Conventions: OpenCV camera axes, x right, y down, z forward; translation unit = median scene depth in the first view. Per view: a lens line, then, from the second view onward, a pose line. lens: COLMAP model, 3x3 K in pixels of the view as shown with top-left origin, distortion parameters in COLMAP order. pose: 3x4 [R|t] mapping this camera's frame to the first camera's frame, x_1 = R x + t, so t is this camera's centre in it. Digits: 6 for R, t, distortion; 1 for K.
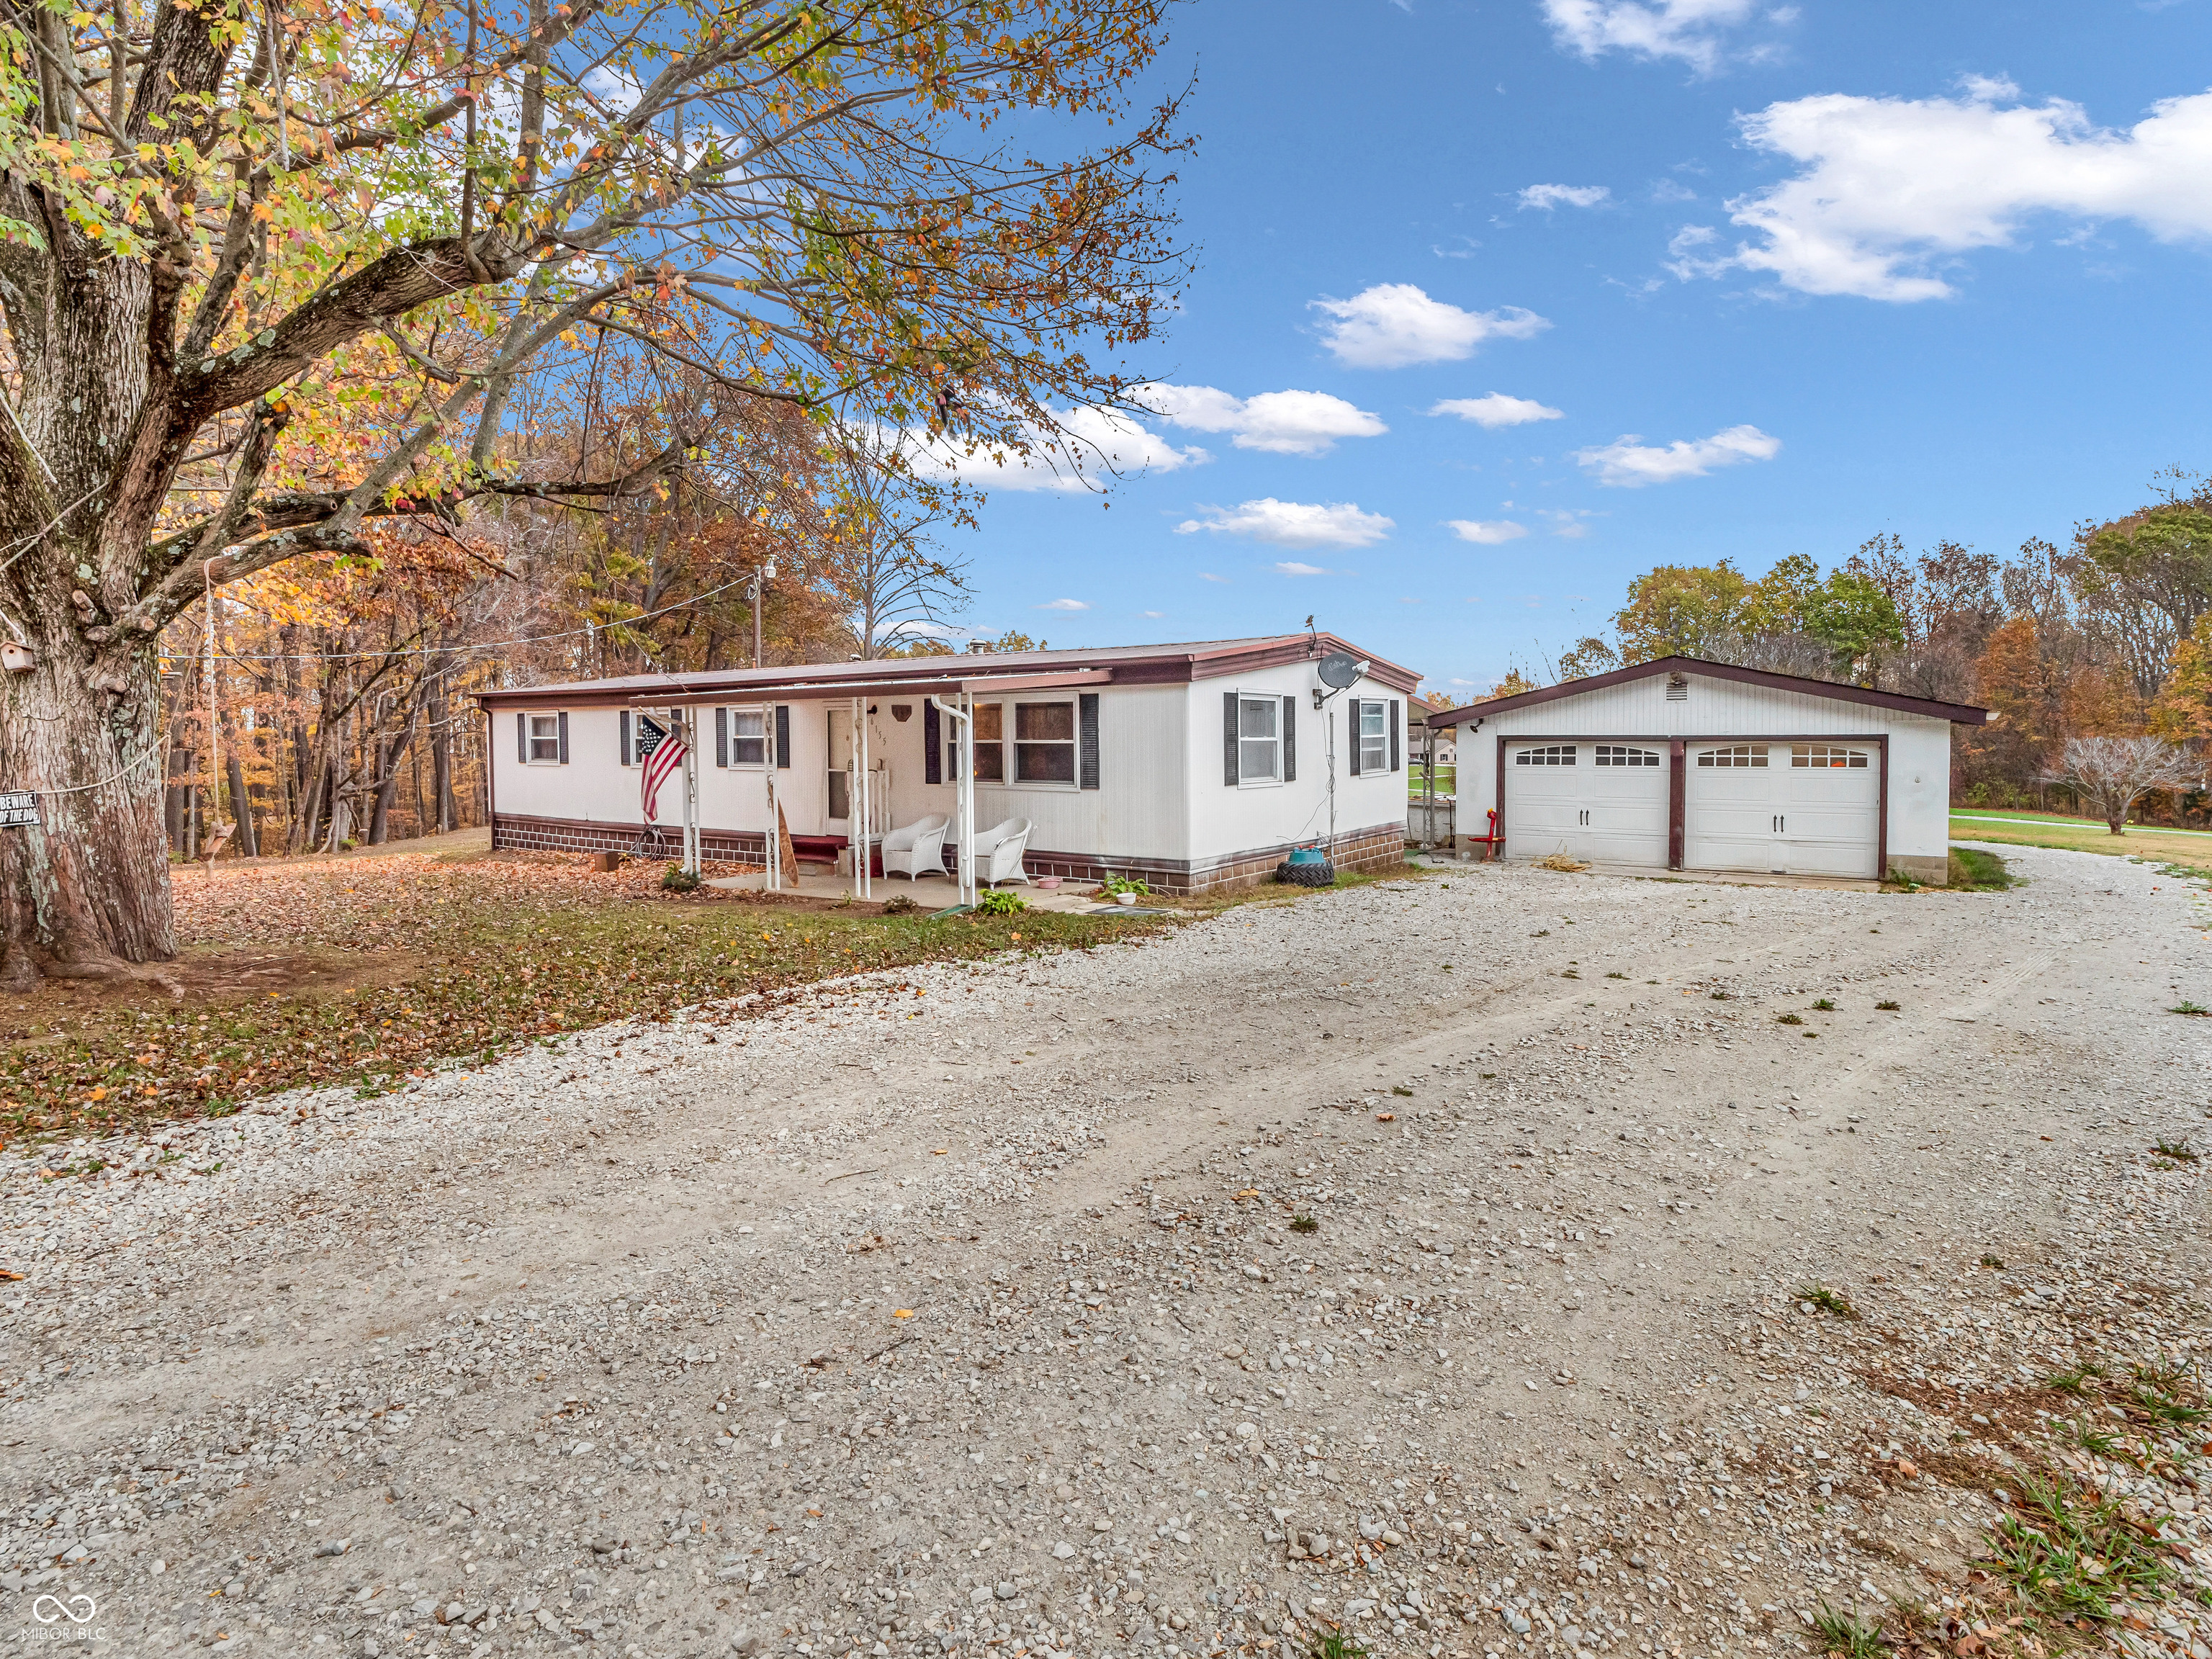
lens RADIAL K [[1091.9, 0, 1107.9], [0, 1091.9, 836.9], [0, 0, 1]] dist [-0.014546, -0.000075]
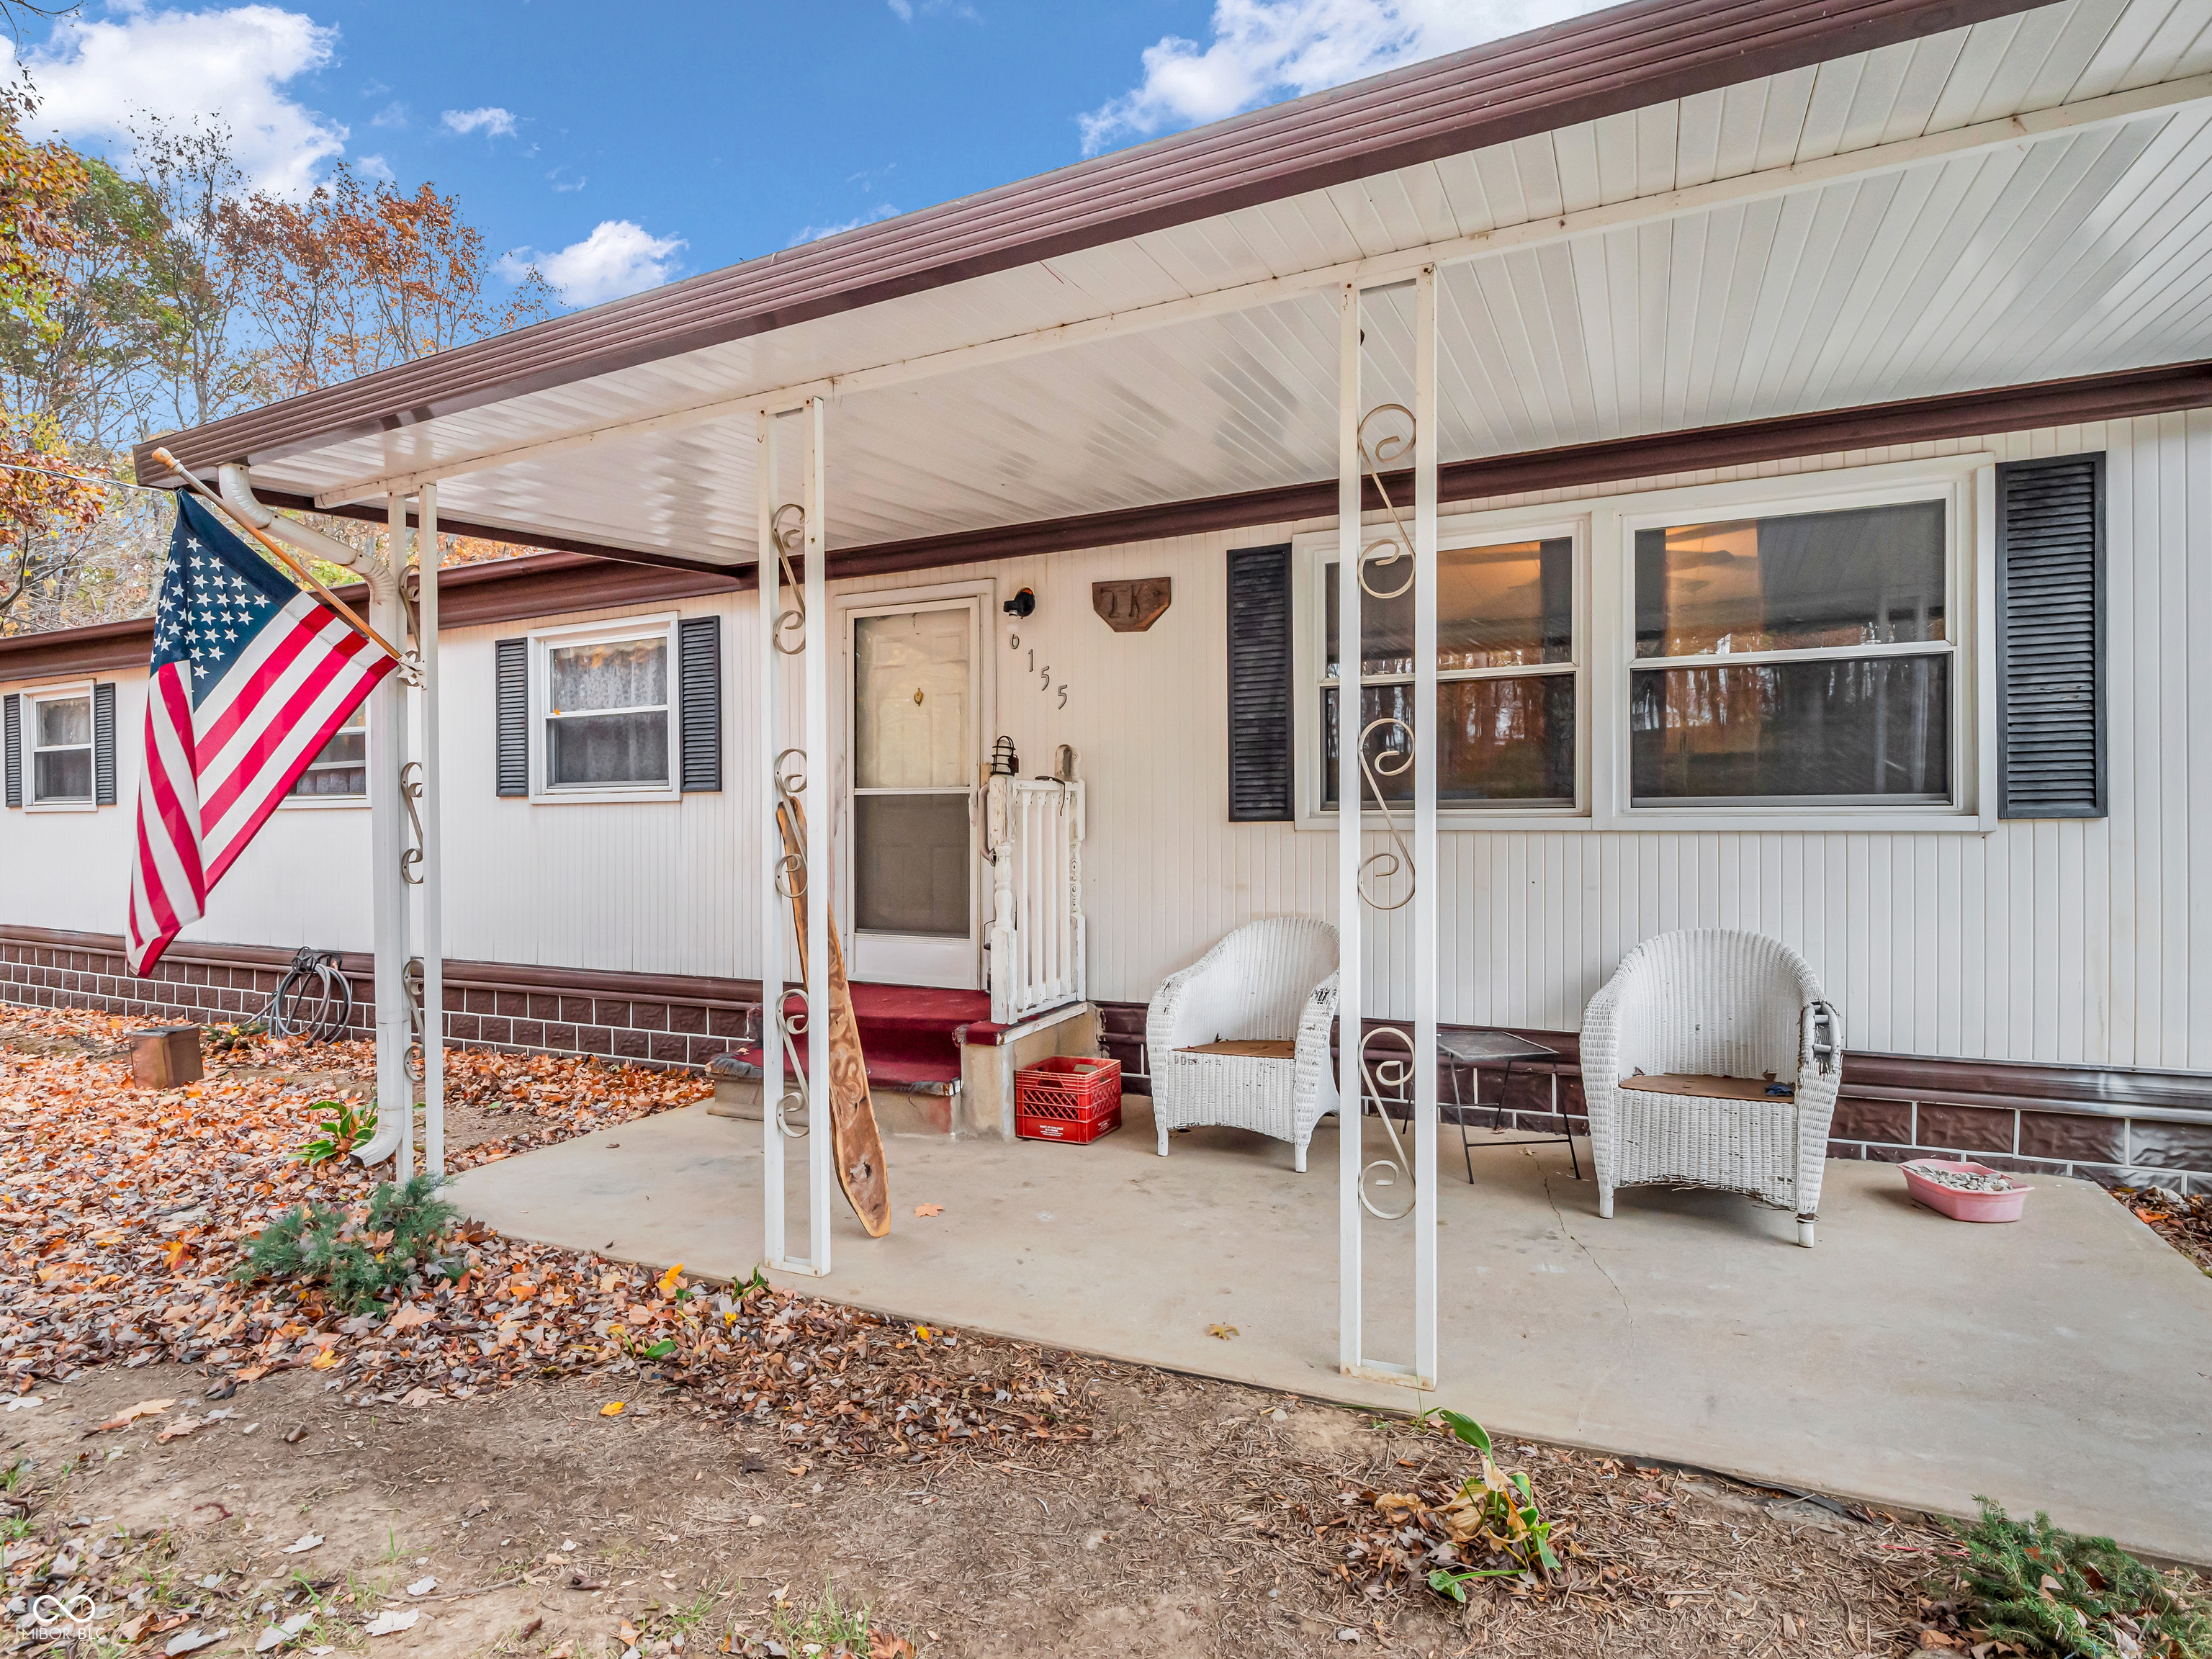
lens RADIAL K [[1141.4, 0, 1103.3], [0, 1141.4, 891.8], [0, 0, 1]] dist [-0.012999, -0.000191]
pose [[0.986702, -0.004437, 0.162481, -0.238885], [0.011114, 0.999130, -0.040206, -0.014670], [-0.162162, 0.041477, 0.985892, 0.640840]]
